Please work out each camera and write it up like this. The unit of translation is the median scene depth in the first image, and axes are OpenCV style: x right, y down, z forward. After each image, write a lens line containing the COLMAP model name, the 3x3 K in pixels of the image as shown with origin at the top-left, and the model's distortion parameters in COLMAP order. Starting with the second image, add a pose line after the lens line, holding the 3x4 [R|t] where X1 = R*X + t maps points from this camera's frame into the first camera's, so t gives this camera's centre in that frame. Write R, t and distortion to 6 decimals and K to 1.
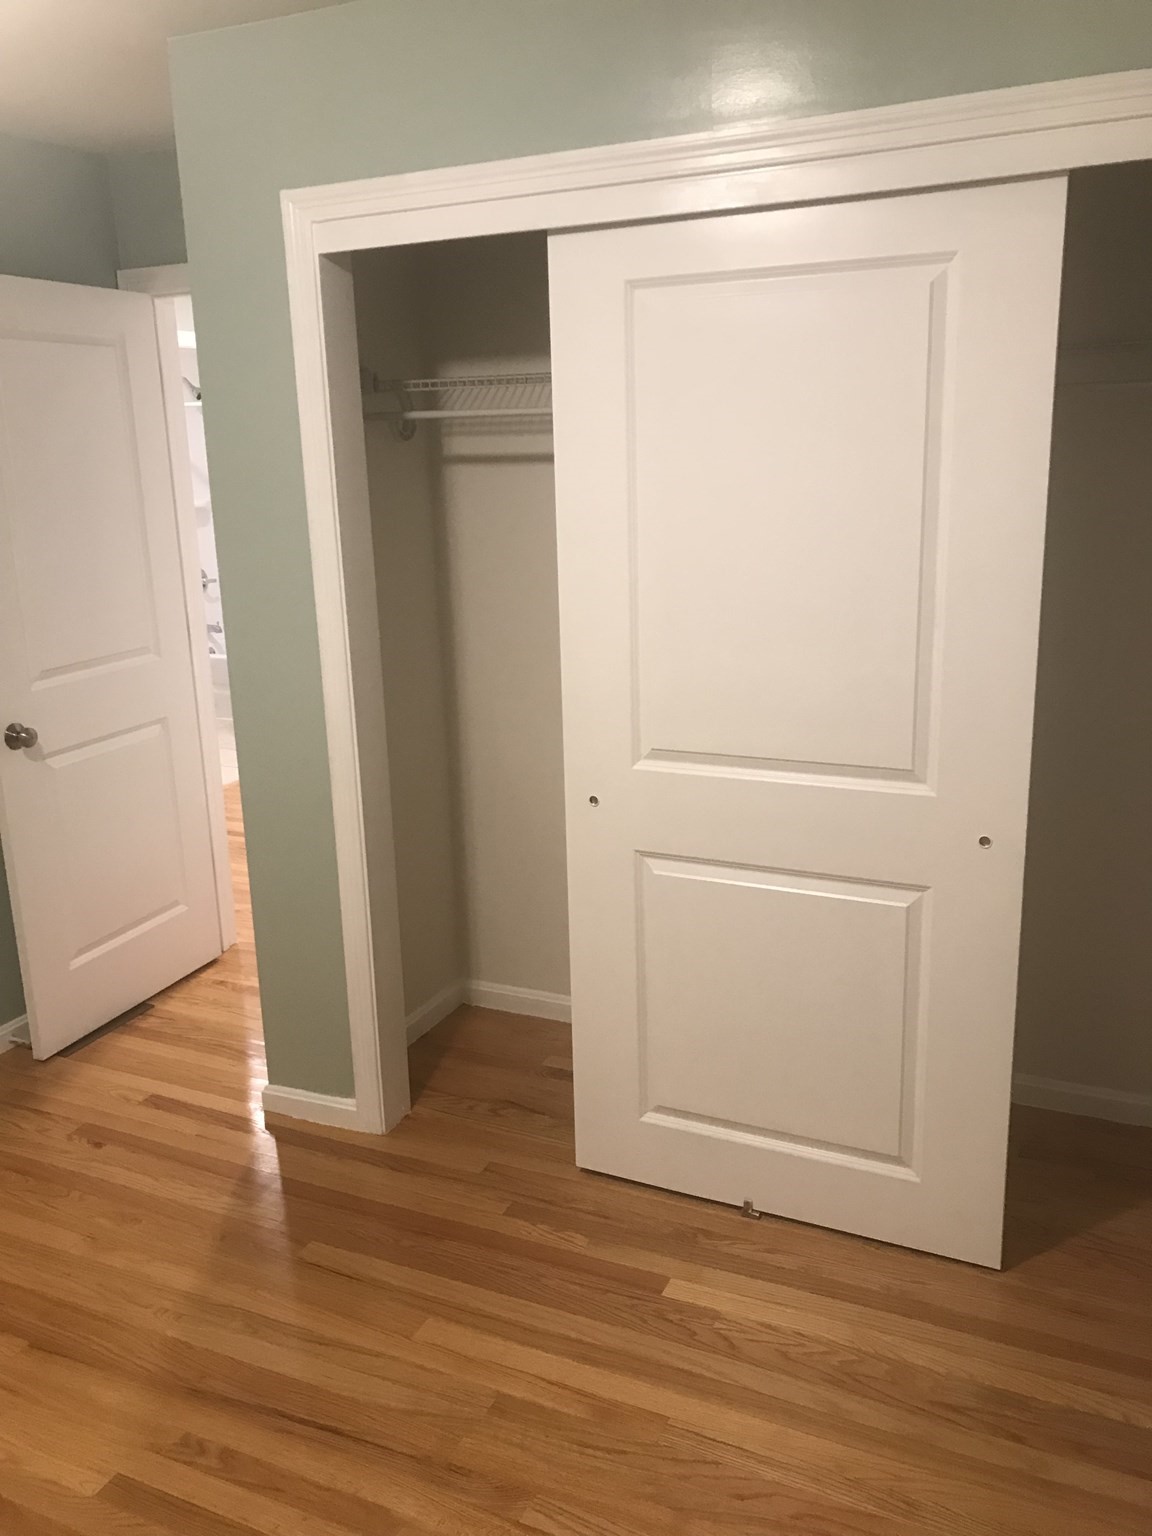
lens RADIAL K [[1244.4, 0, 576.0], [0, 1244.4, 768.0], [0, 0, 1]] dist [-0.000375, -0.000986]
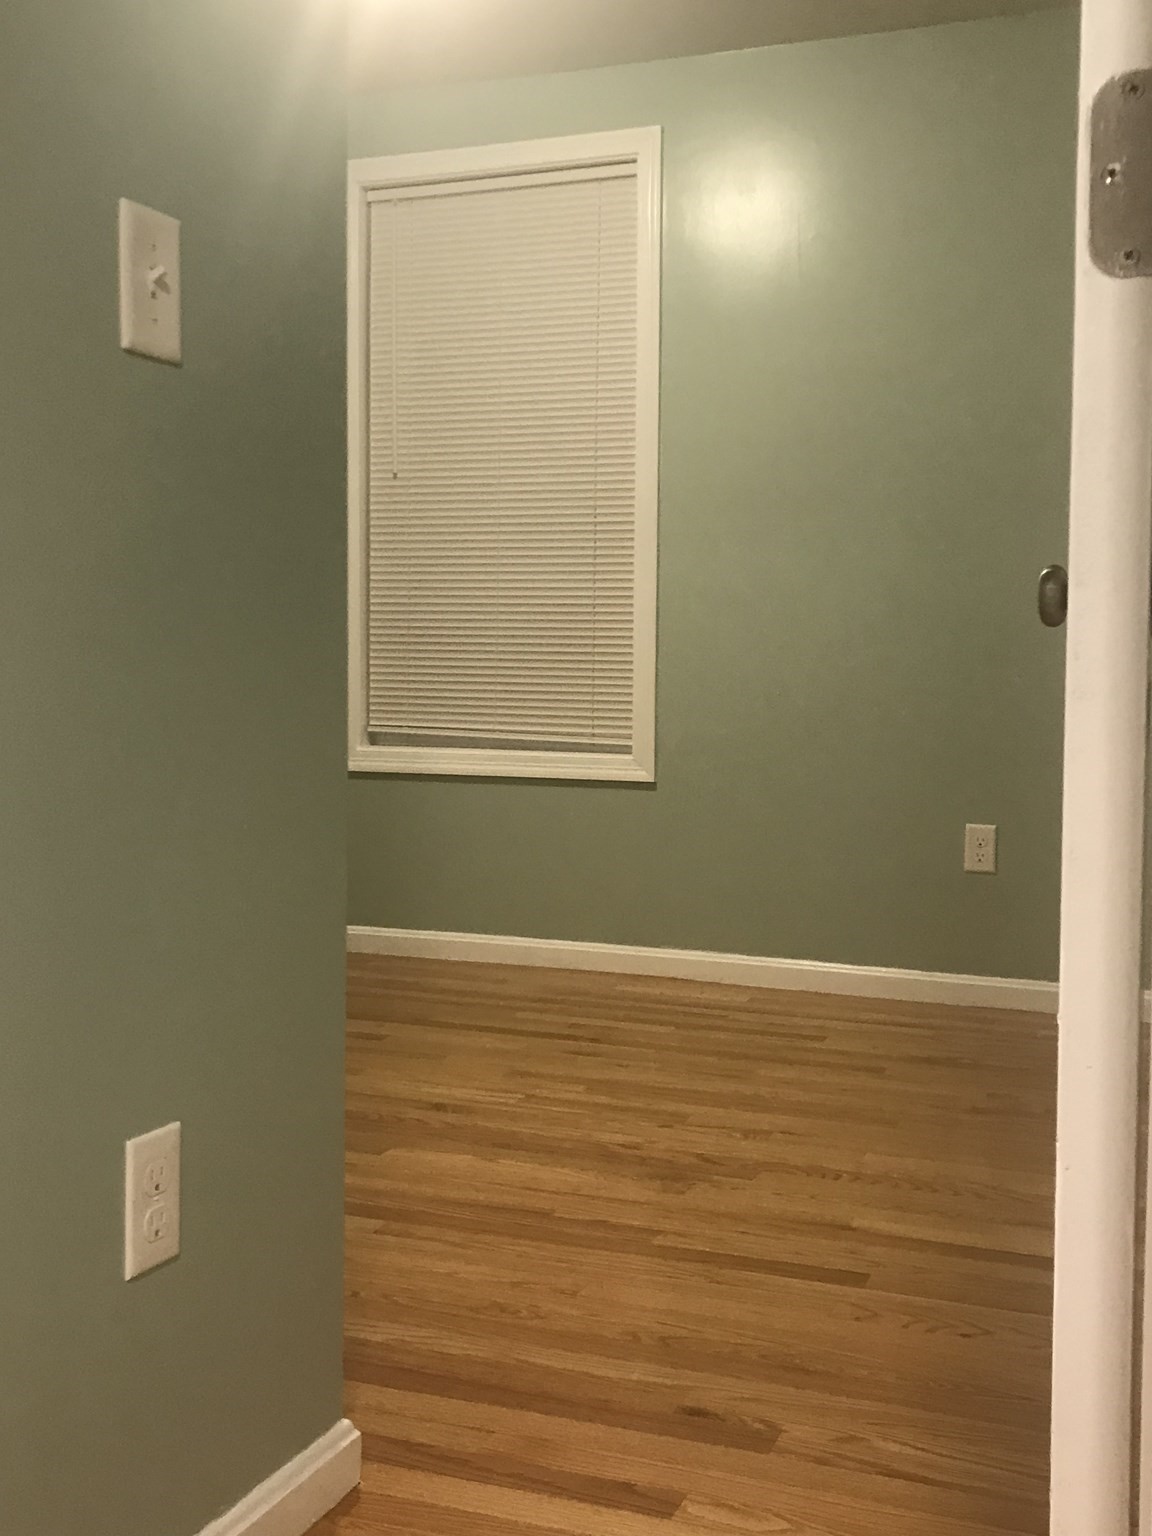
lens RADIAL K [[1708.1, 0, 576.0], [0, 1708.1, 768.0], [0, 0, 1]] dist [0.240592, -1.120426]
pose [[-0.997365, 0.020173, -0.069688, -0.296704], [-0.001742, 0.953631, 0.300974, -0.127661], [0.072528, 0.300302, -0.951083, 1.539181]]
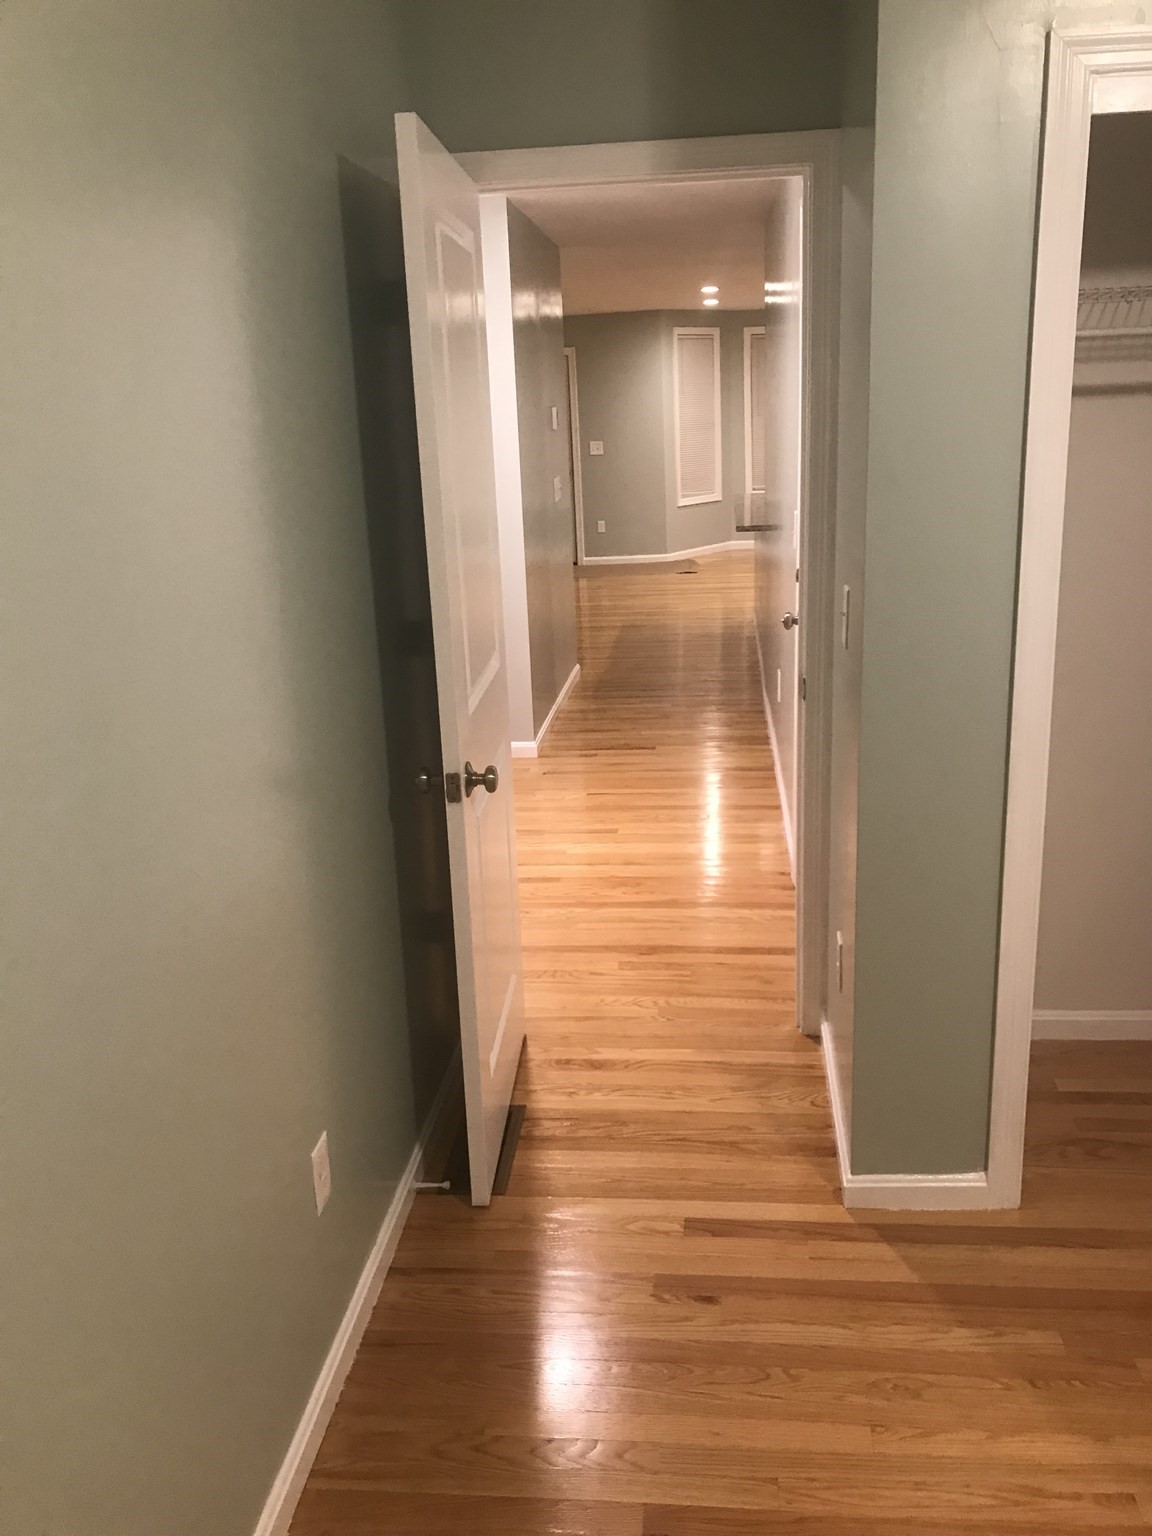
lens RADIAL K [[1265.8, 0, 576.0], [0, 1265.8, 768.0], [0, 0, 1]] dist [-0.002755, -0.000208]
pose [[0.943033, -0.100627, 0.317118, -0.669511], [0.095378, 0.994924, 0.032074, -0.053027], [-0.318736, -0.000001, 0.947844, 0.290830]]
